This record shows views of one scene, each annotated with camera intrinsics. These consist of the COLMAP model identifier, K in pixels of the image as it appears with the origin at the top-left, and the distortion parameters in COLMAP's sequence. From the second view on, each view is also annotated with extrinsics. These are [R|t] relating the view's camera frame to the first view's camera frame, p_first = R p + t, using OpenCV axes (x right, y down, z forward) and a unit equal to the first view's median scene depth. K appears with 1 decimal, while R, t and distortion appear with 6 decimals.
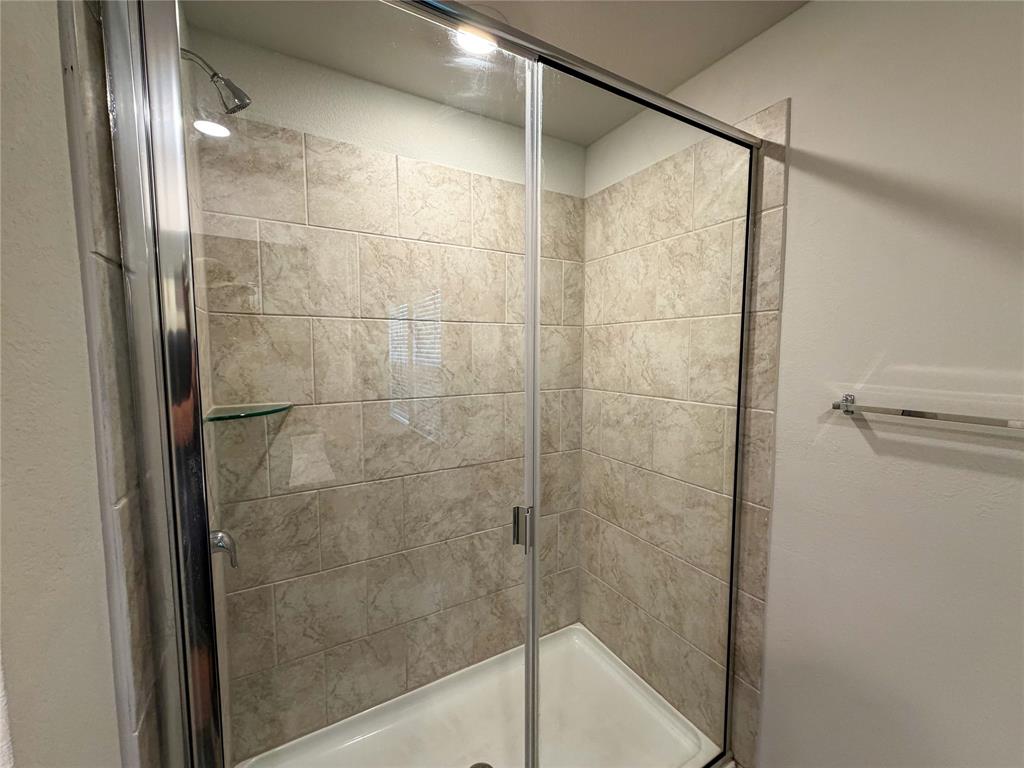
lens RADIAL K [[407.9, 0, 509.3], [0, 407.9, 383.4], [0, 0, 1]] dist [-0.000764, 0.000445]
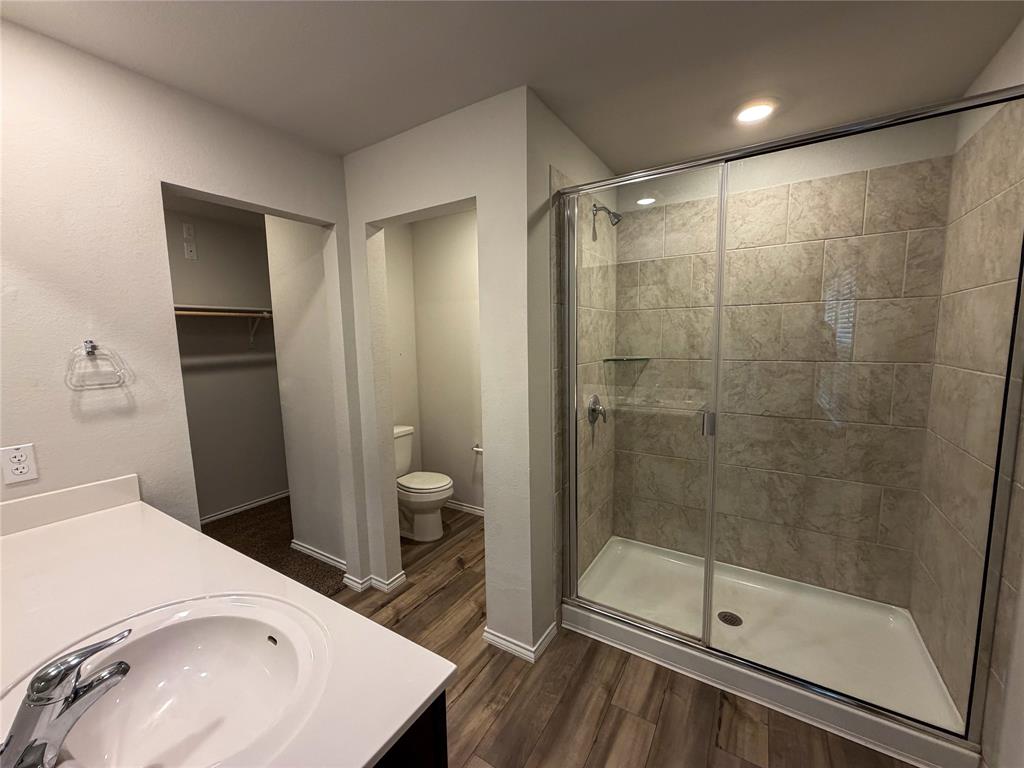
lens RADIAL K [[407.9, 0, 513.2], [0, 407.9, 379.7], [0, 0, 1]] dist [-0.000764, 0.000445]
pose [[0.476474, 0.086163, -0.874956, 0.628099], [-0.055850, 0.996142, 0.067683, 0.046358], [0.877413, 0.016617, 0.479448, -0.329494]]
